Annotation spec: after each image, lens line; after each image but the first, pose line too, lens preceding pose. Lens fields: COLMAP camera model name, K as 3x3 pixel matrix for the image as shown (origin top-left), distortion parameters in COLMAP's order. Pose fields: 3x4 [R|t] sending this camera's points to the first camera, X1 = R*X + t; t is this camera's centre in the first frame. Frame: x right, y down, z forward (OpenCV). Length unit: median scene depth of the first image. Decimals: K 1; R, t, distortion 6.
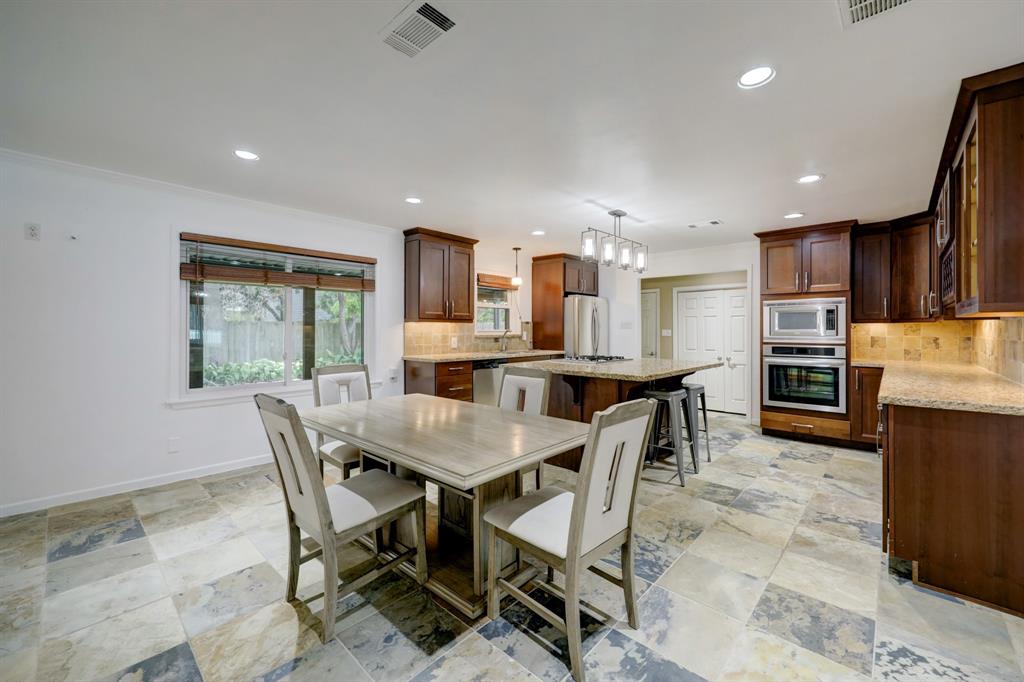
lens RADIAL K [[418.6, 0, 512.3], [0, 418.6, 328.1], [0, 0, 1]] dist [-0.002780, 0.000453]
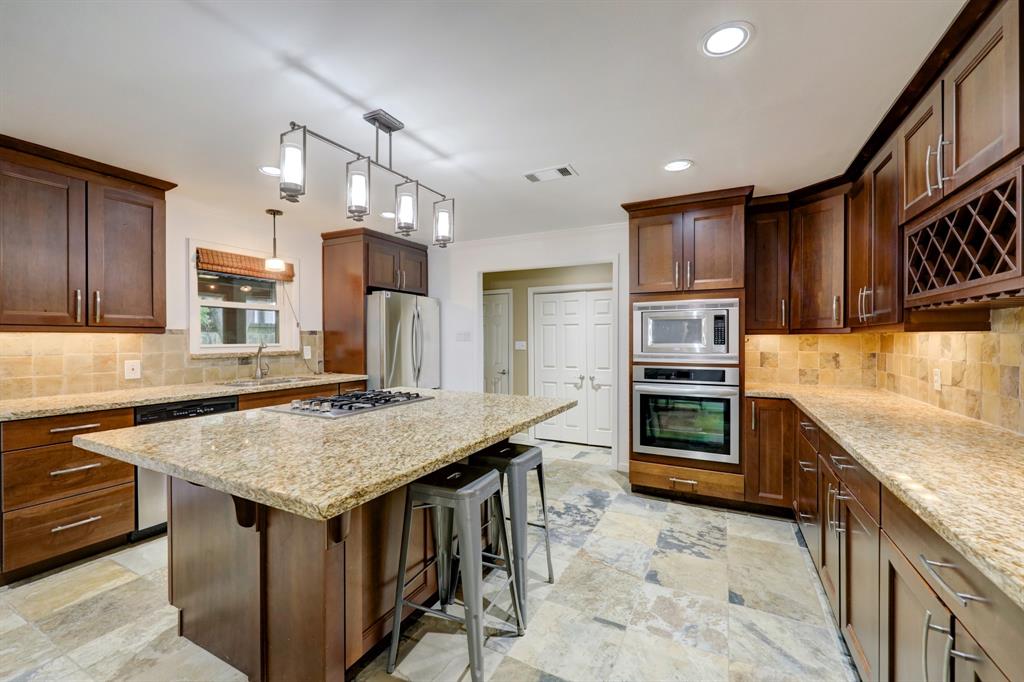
lens RADIAL K [[418.6, 0, 517.8], [0, 418.6, 338.1], [0, 0, 1]] dist [-0.002780, 0.000453]
pose [[0.959285, -0.003462, 0.282418, 0.241870], [0.002082, 0.999984, 0.005187, -0.010649], [-0.282432, -0.004388, 0.959277, 0.425703]]
